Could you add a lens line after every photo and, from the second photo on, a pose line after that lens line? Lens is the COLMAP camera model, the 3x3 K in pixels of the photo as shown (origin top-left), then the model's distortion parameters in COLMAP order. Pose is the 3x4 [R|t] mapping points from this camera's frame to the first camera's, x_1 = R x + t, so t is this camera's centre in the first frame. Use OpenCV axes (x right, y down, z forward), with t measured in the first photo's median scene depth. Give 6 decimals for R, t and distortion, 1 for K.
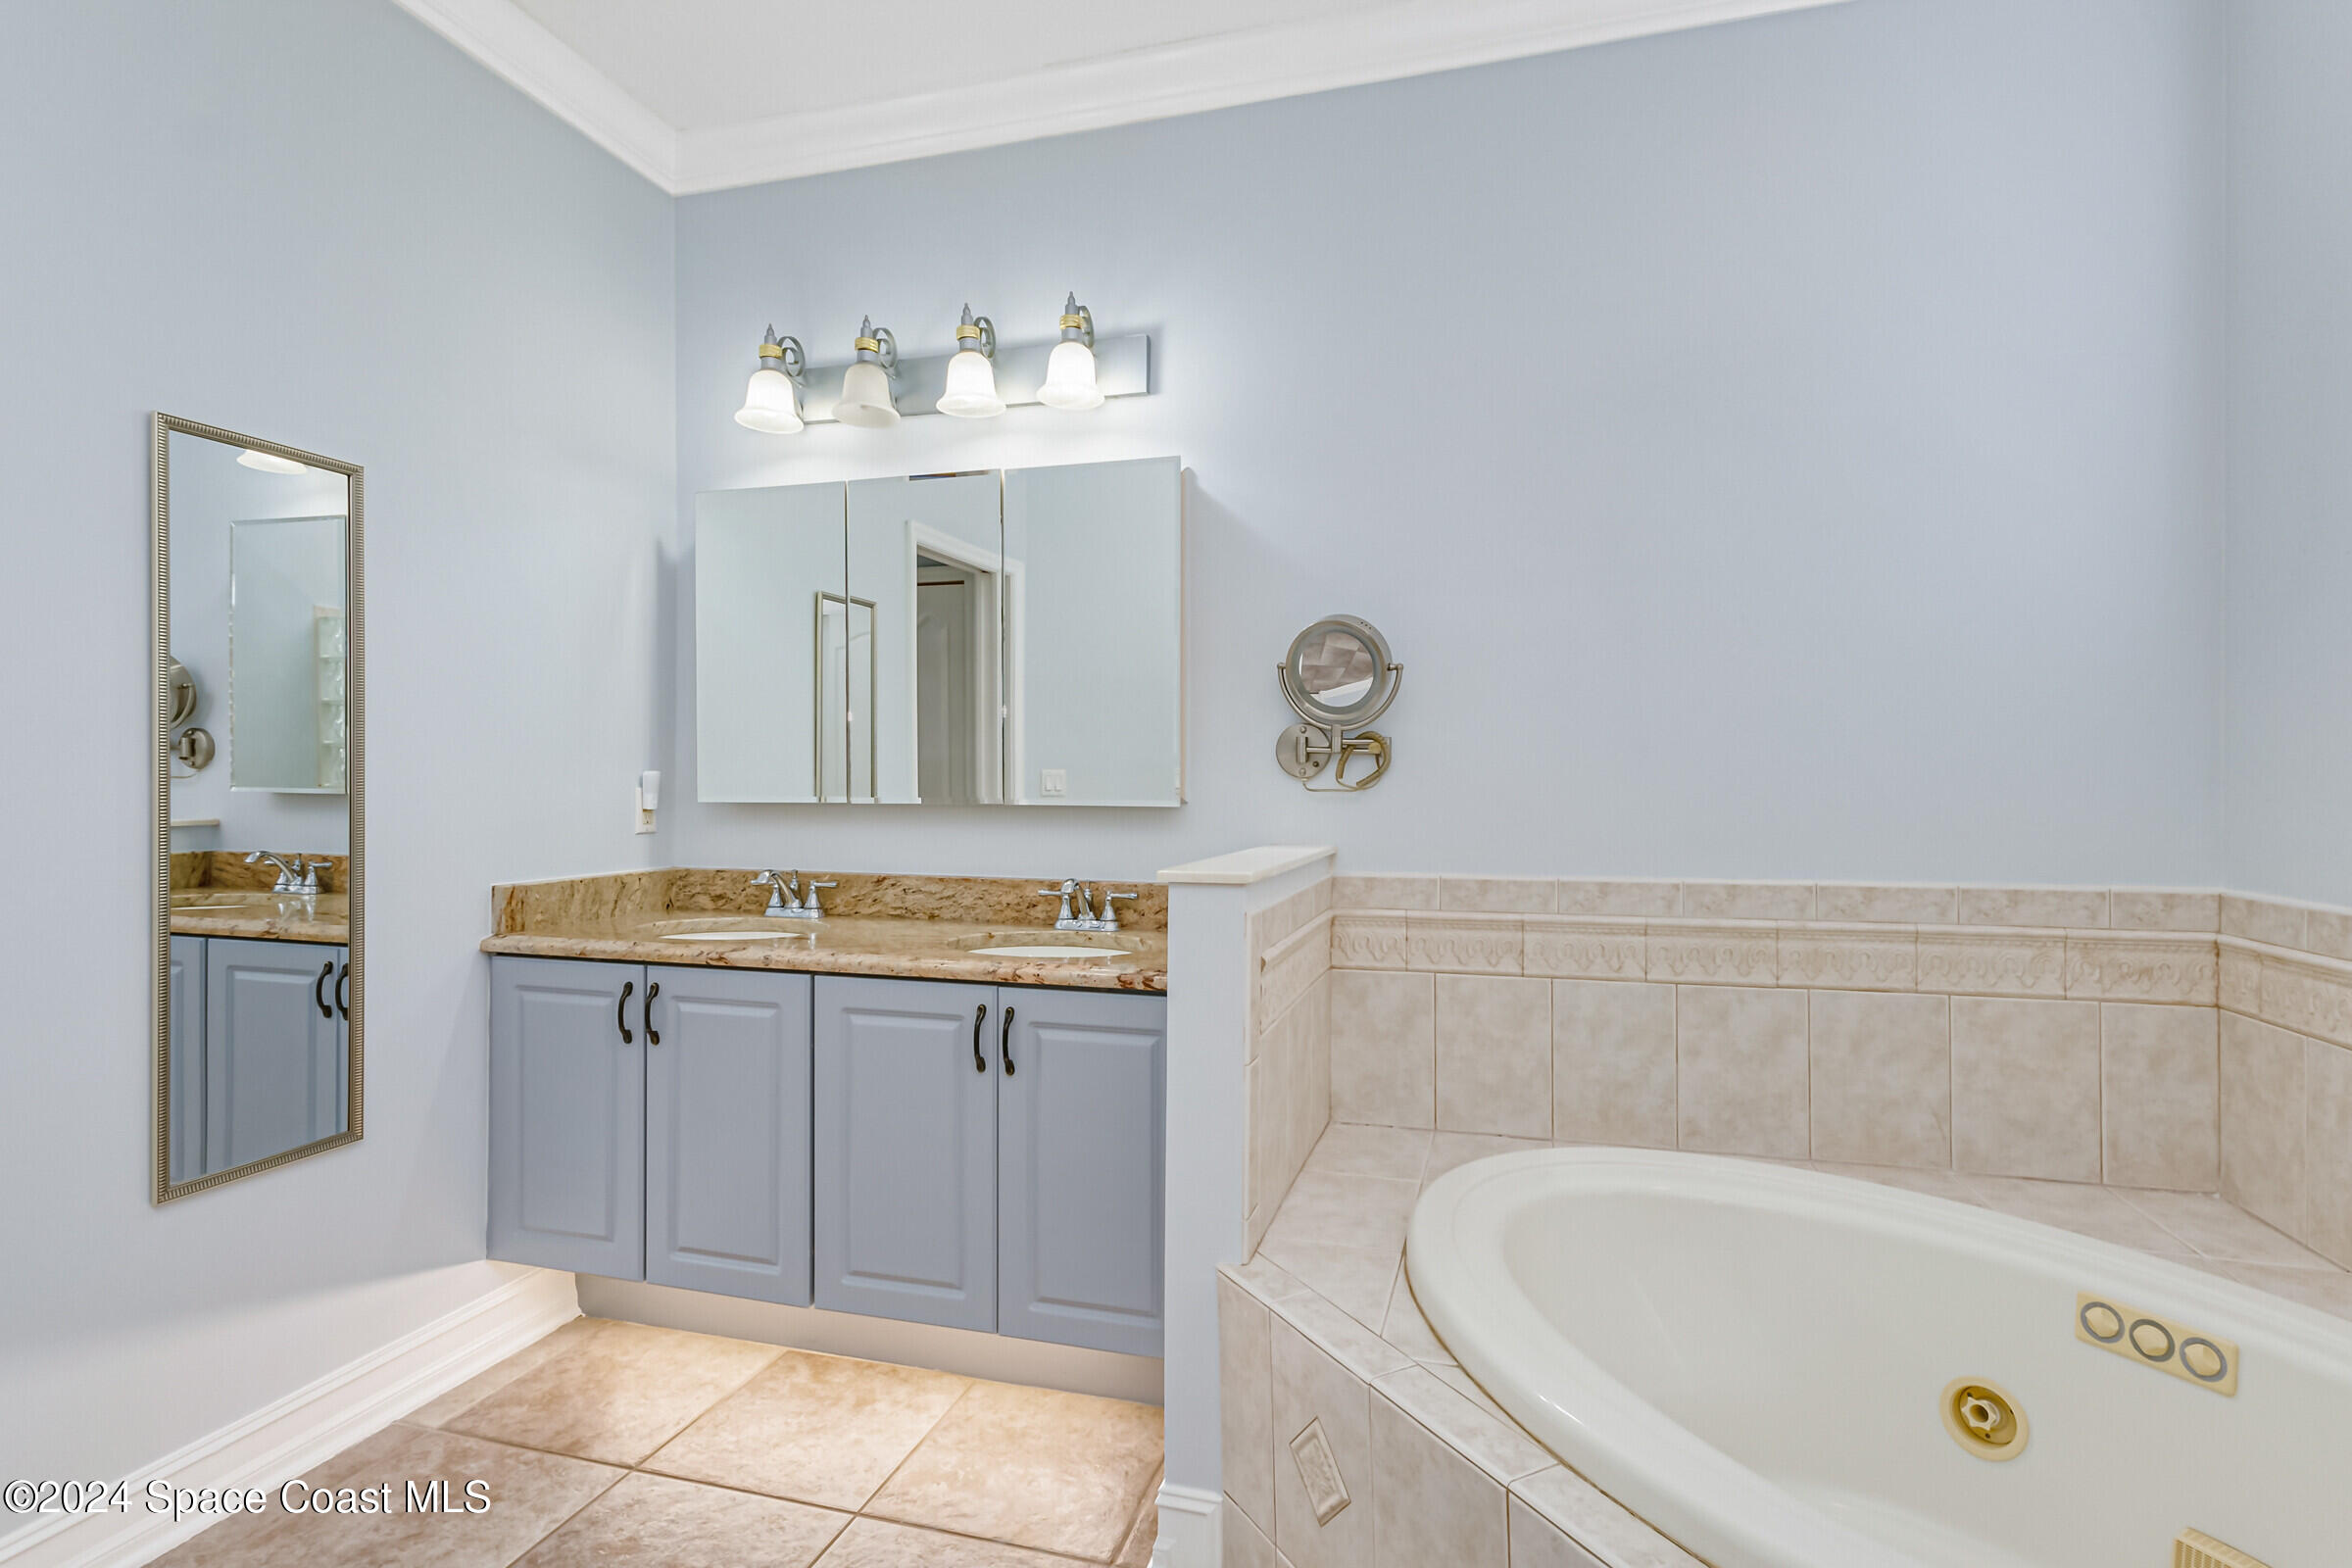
lens RADIAL K [[1145.5, 0, 1192.5], [0, 1145.5, 778.7], [0, 0, 1]] dist [0.018152, -0.003614]
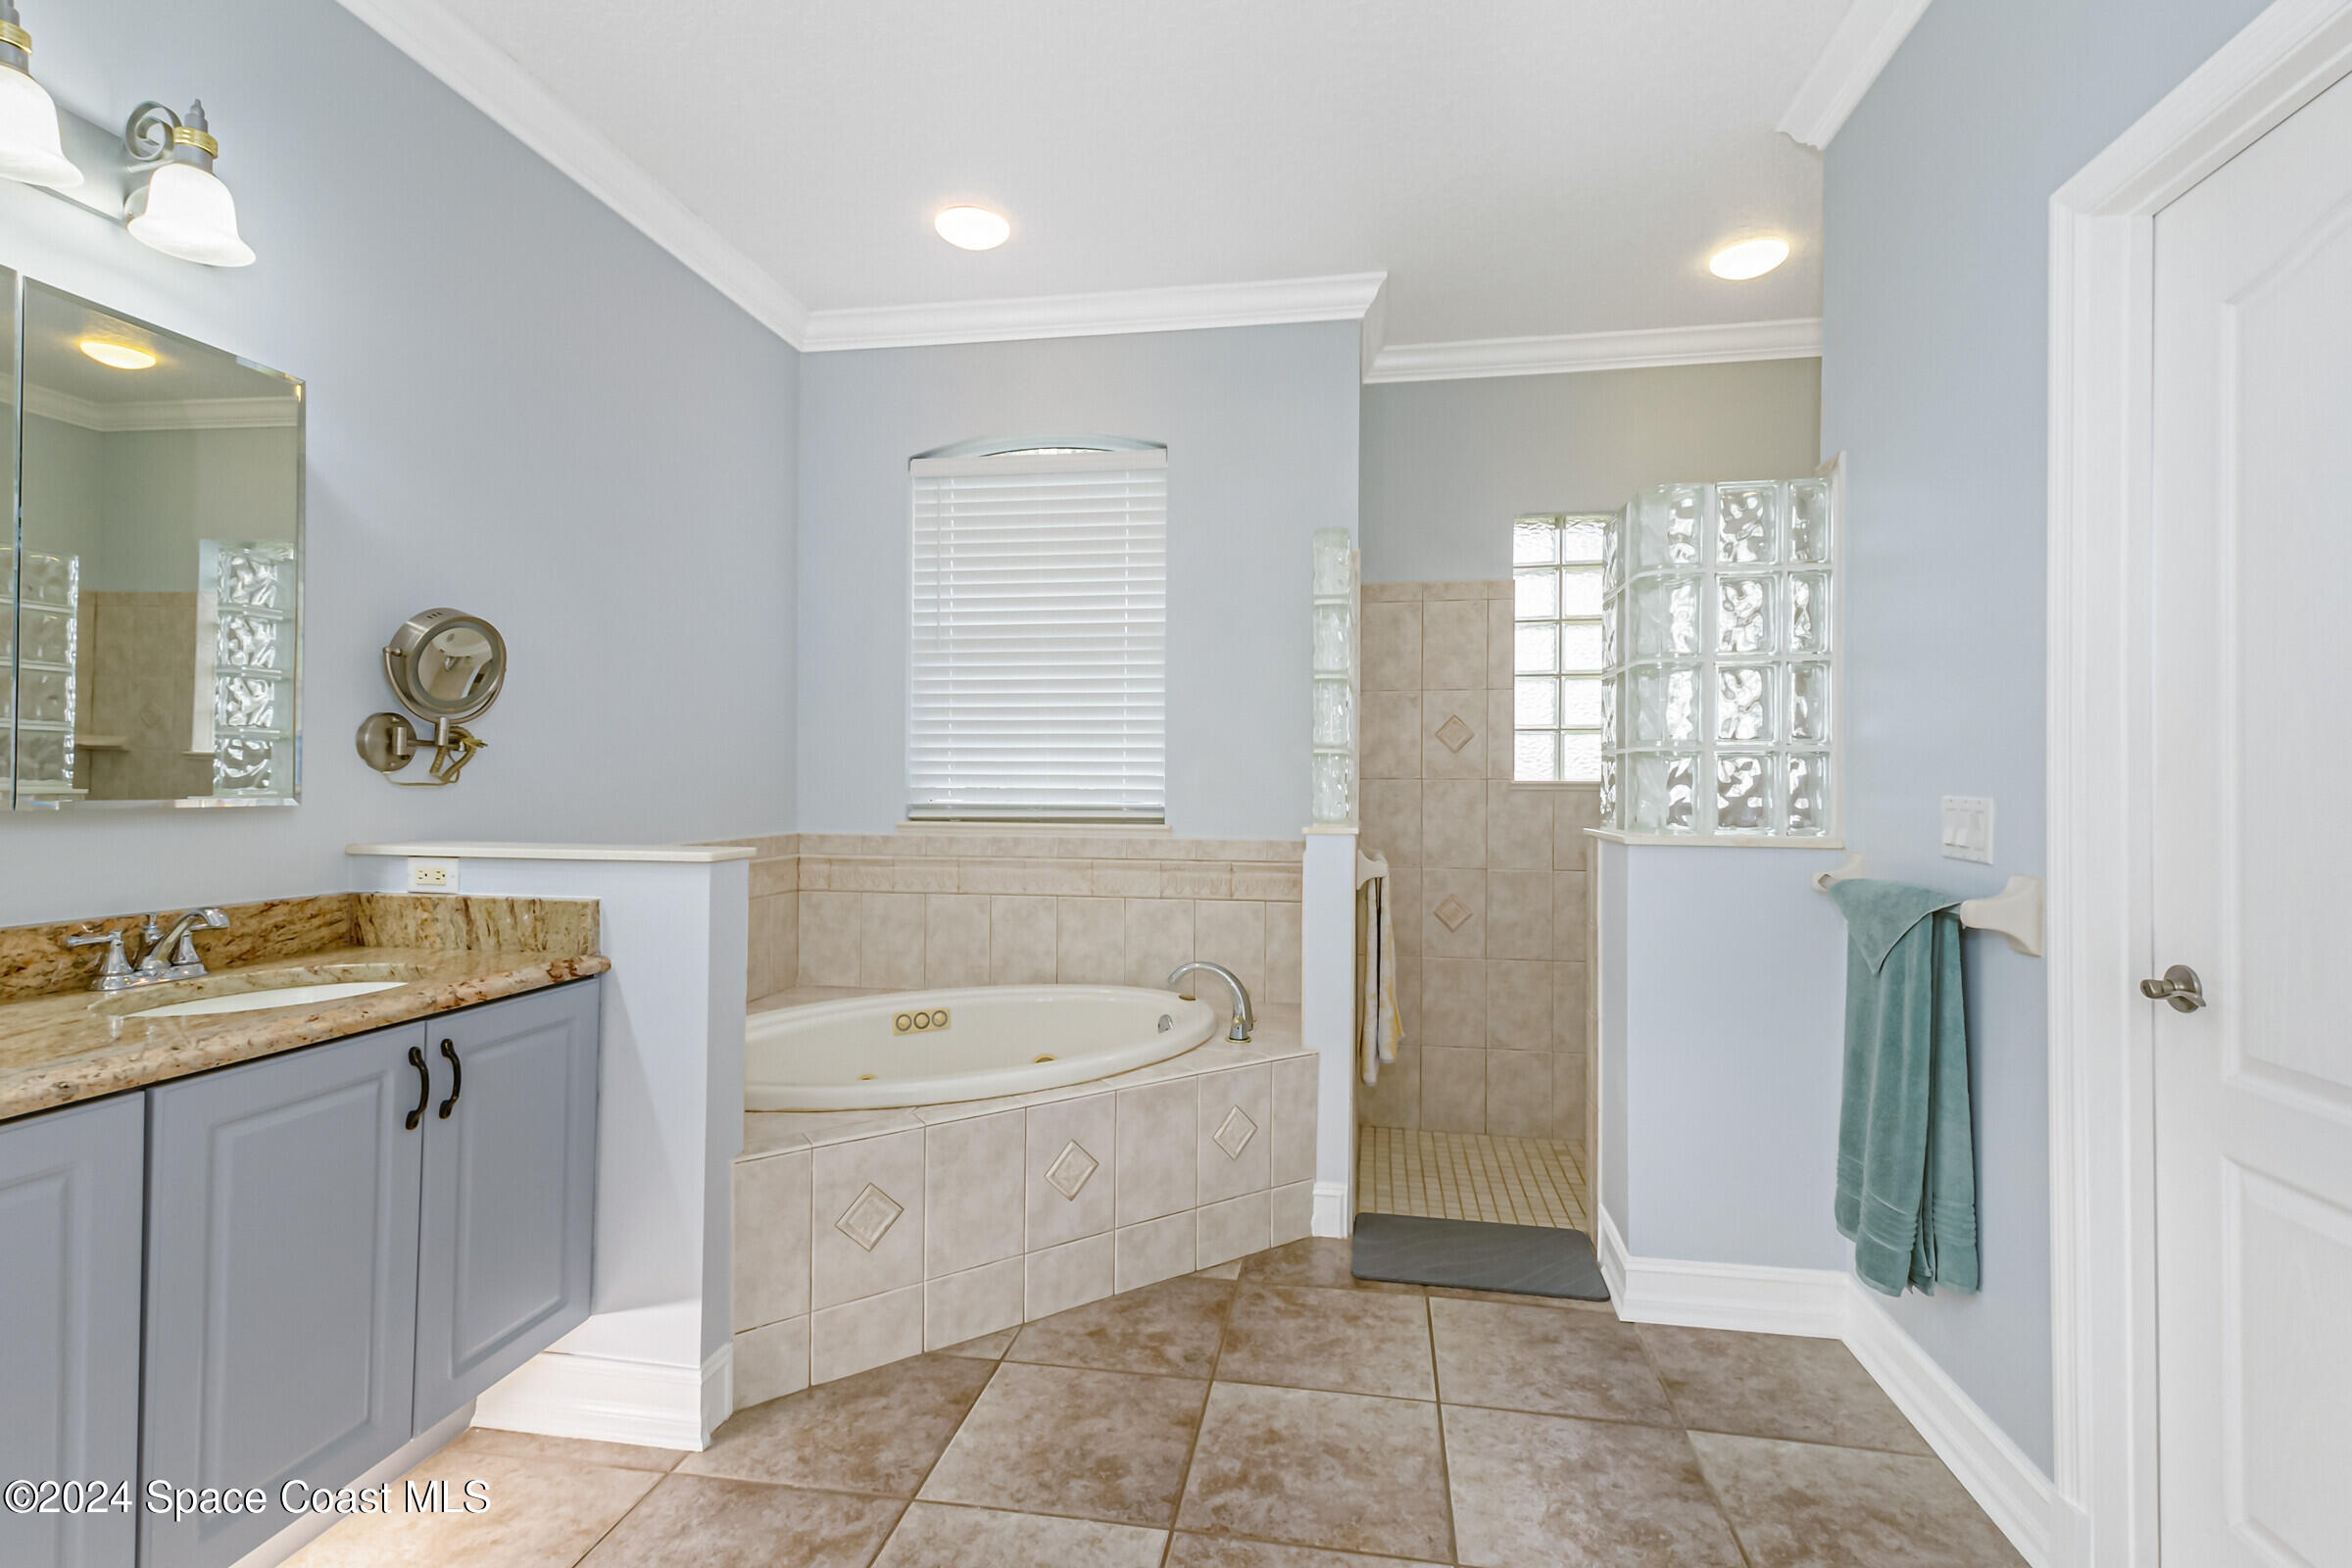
lens RADIAL K [[1100.5, 0, 1178.8], [0, 1100.5, 784.1], [0, 0, 1]] dist [0.026255, -0.000072]
pose [[-0.109528, -0.005490, 0.993969, -0.982108], [-0.012250, 0.999916, 0.004173, -0.001772], [-0.993908, -0.011719, -0.109586, 0.513753]]
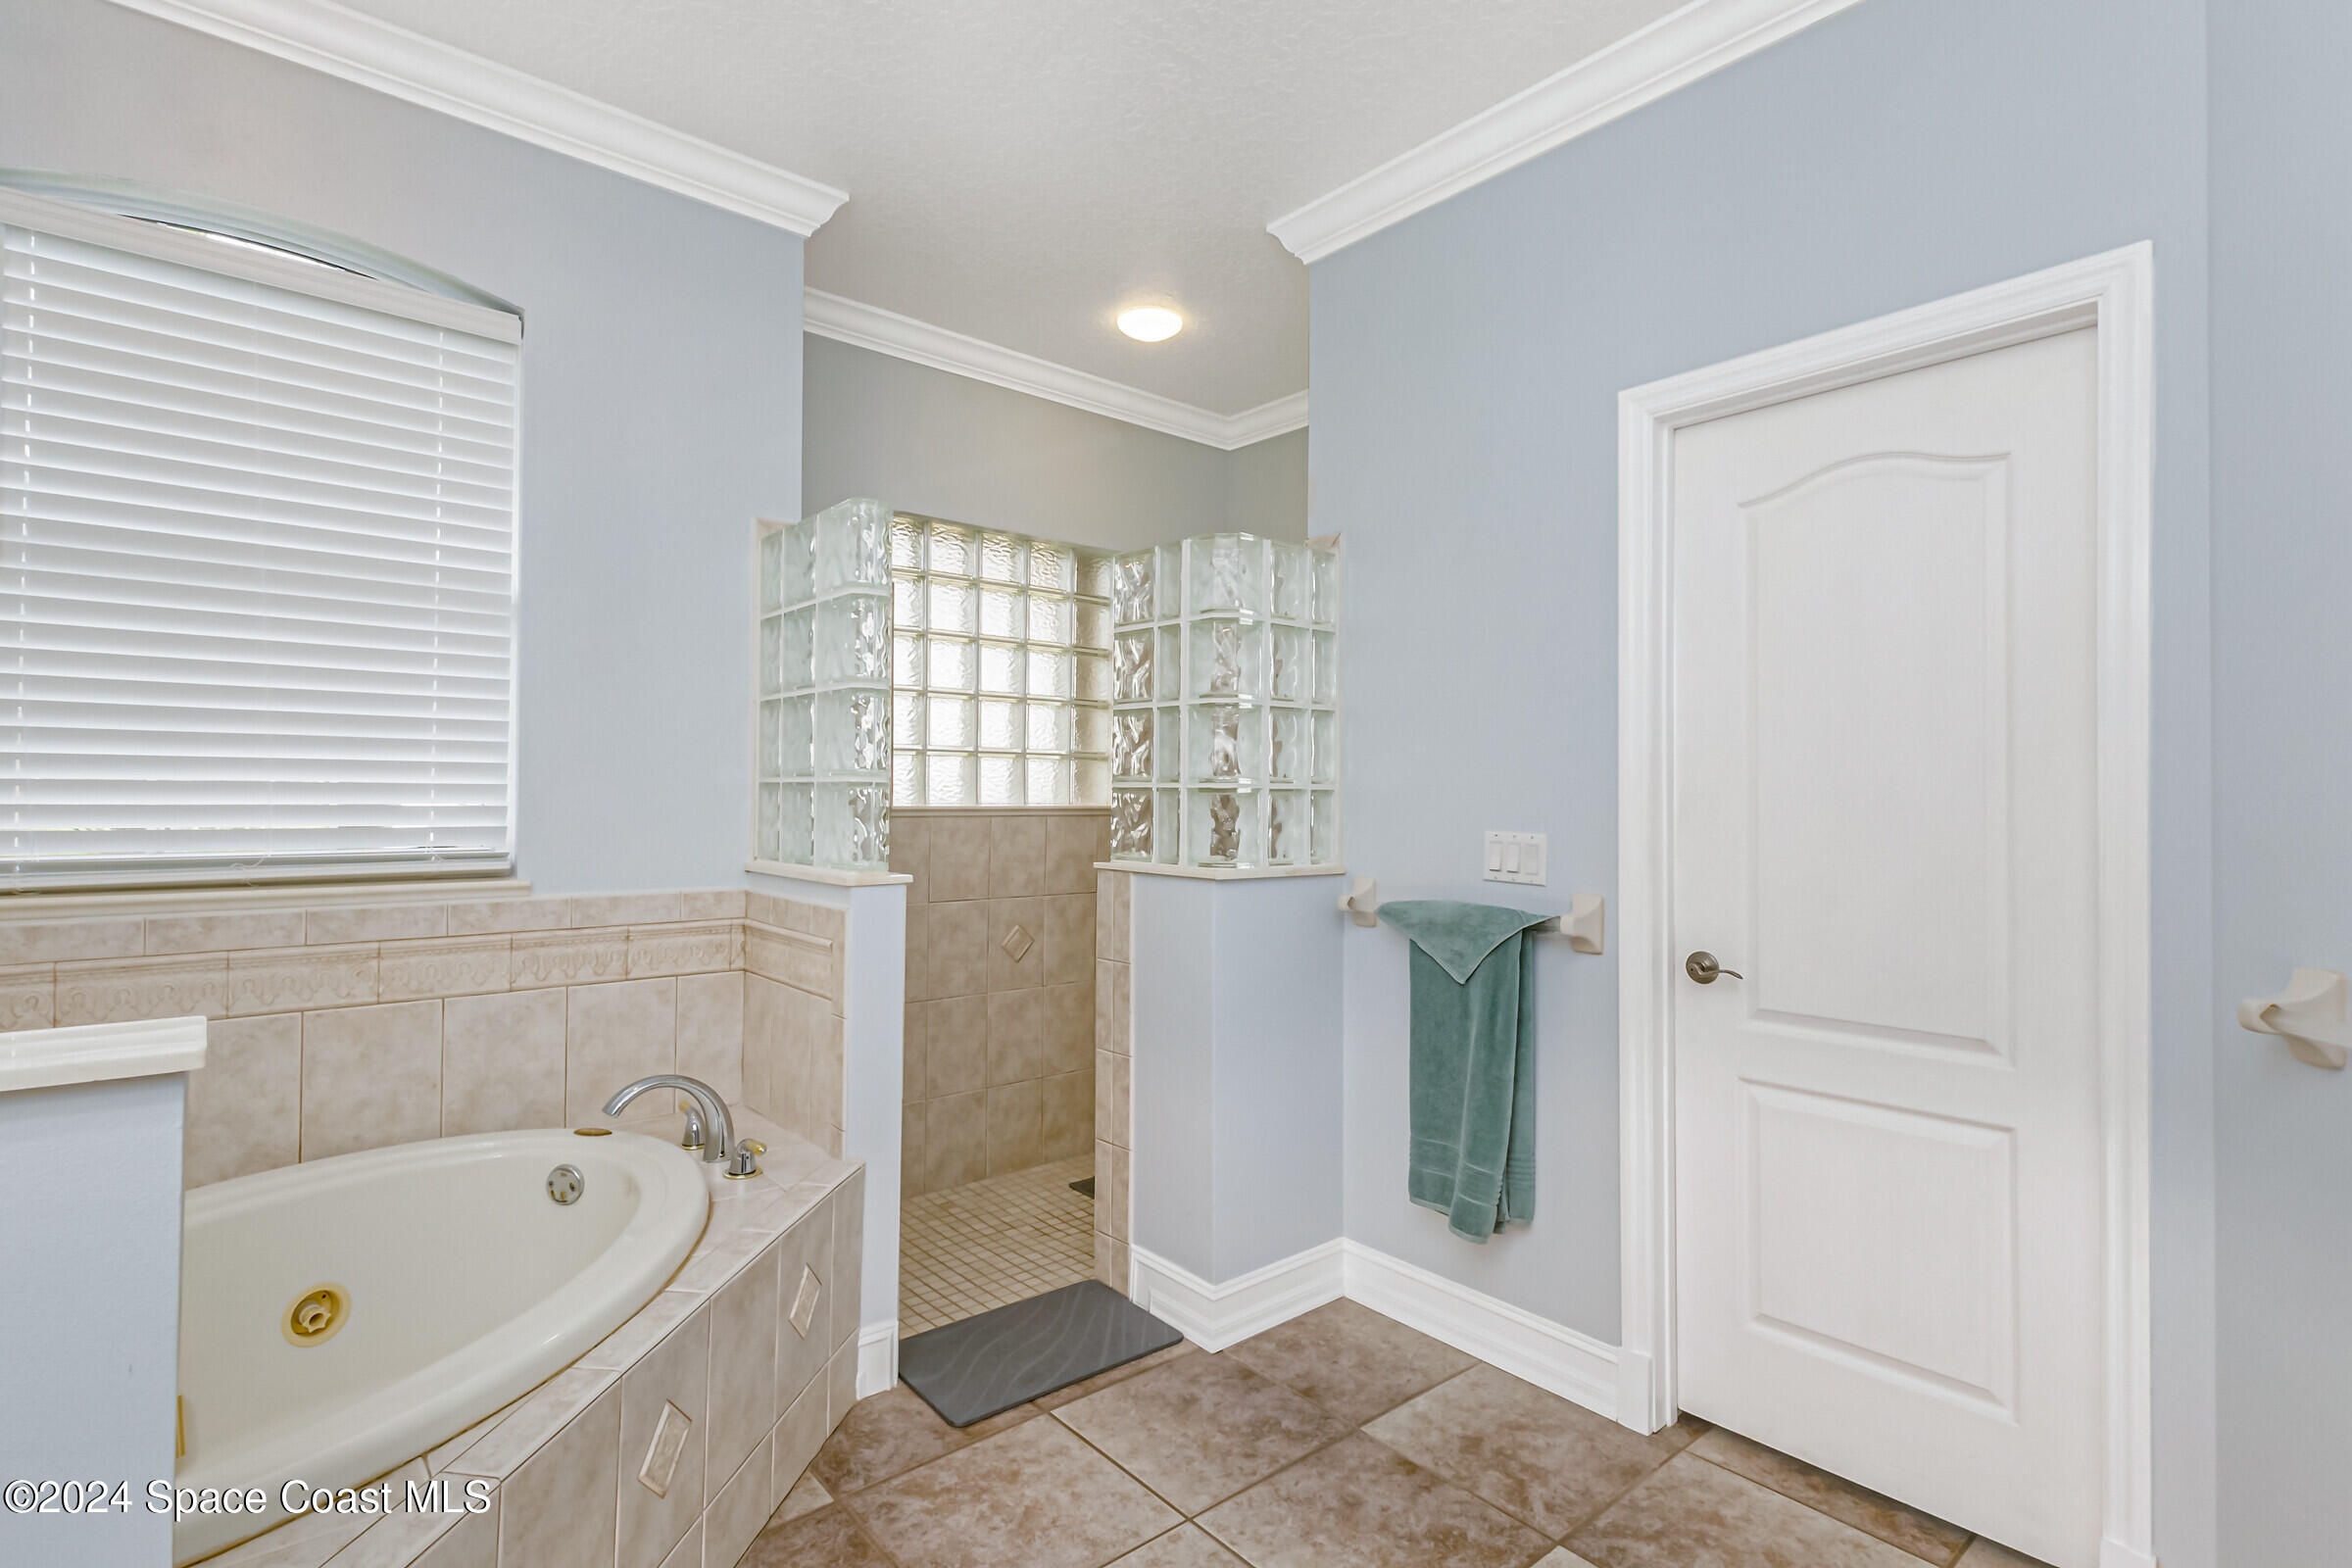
lens RADIAL K [[1145.5, 0, 1174.9], [0, 1145.5, 782.3], [0, 0, 1]] dist [0.018152, -0.003614]
pose [[-0.837008, -0.005946, 0.547159, -0.520290], [-0.015674, 0.999791, -0.013111, -0.025958], [-0.546966, -0.019550, -0.836926, 0.955164]]
